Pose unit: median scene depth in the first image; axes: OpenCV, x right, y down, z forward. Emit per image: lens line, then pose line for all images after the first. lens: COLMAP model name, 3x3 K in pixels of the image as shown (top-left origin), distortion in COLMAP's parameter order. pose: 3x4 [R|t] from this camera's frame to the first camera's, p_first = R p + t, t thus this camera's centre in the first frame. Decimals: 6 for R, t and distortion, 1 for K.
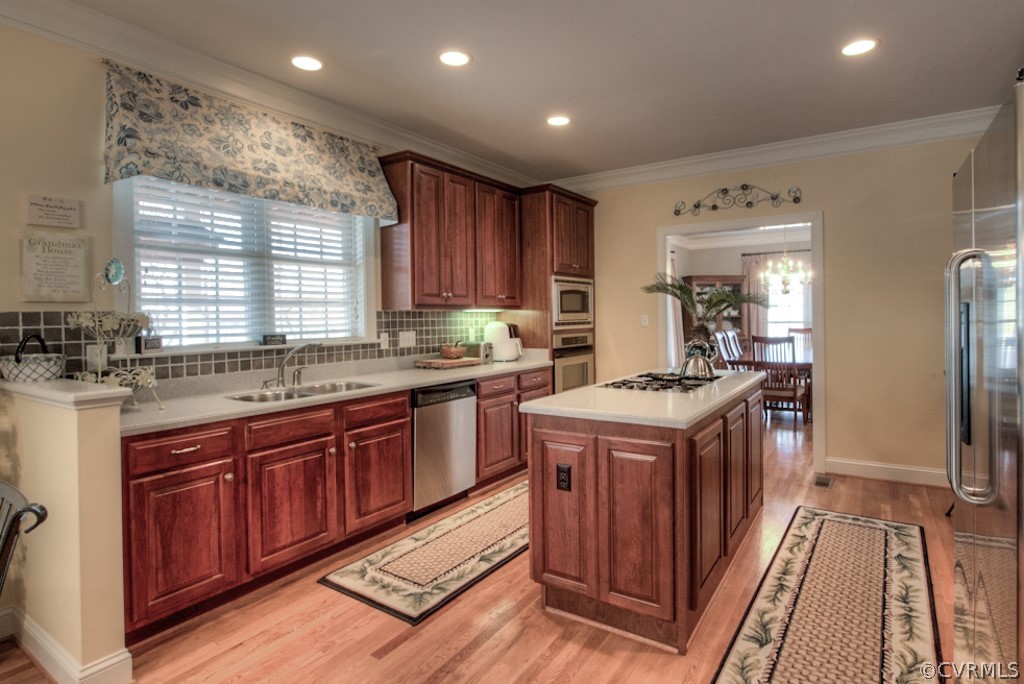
lens RADIAL K [[552.9, 0, 513.7], [0, 552.9, 322.7], [0, 0, 1]] dist [-0.000930, 0.000293]
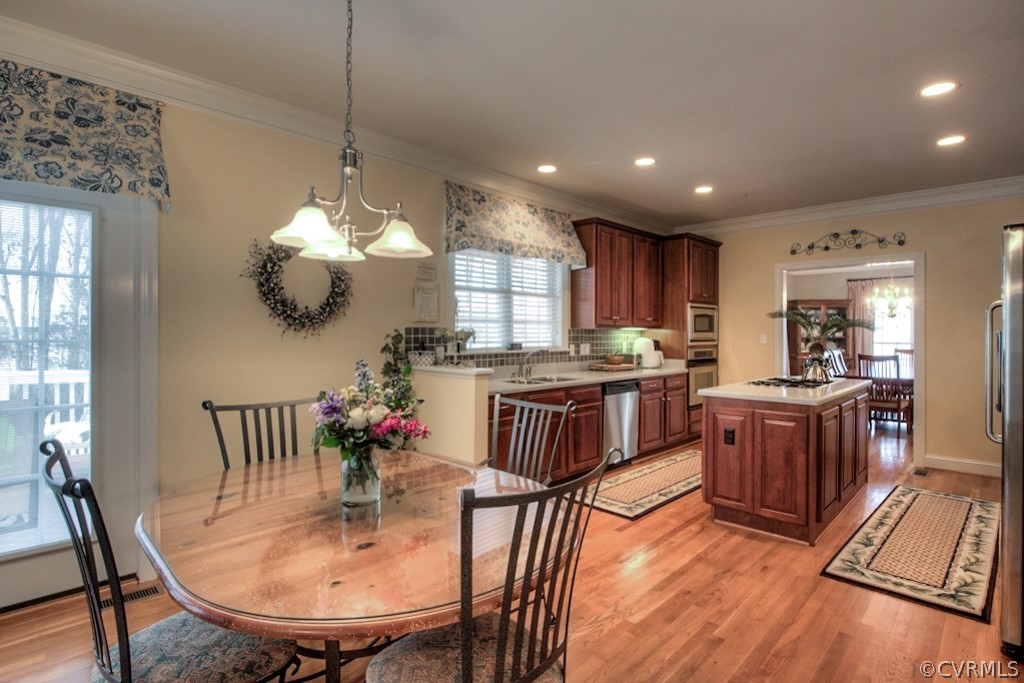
lens RADIAL K [[513.8, 0, 508.5], [0, 513.8, 335.2], [0, 0, 1]] dist [-0.002055, -0.001242]
pose [[0.982437, 0.017075, -0.185810, -0.159097], [-0.018525, 0.999810, -0.006075, 0.006485], [0.185671, 0.009410, 0.982567, -0.342685]]
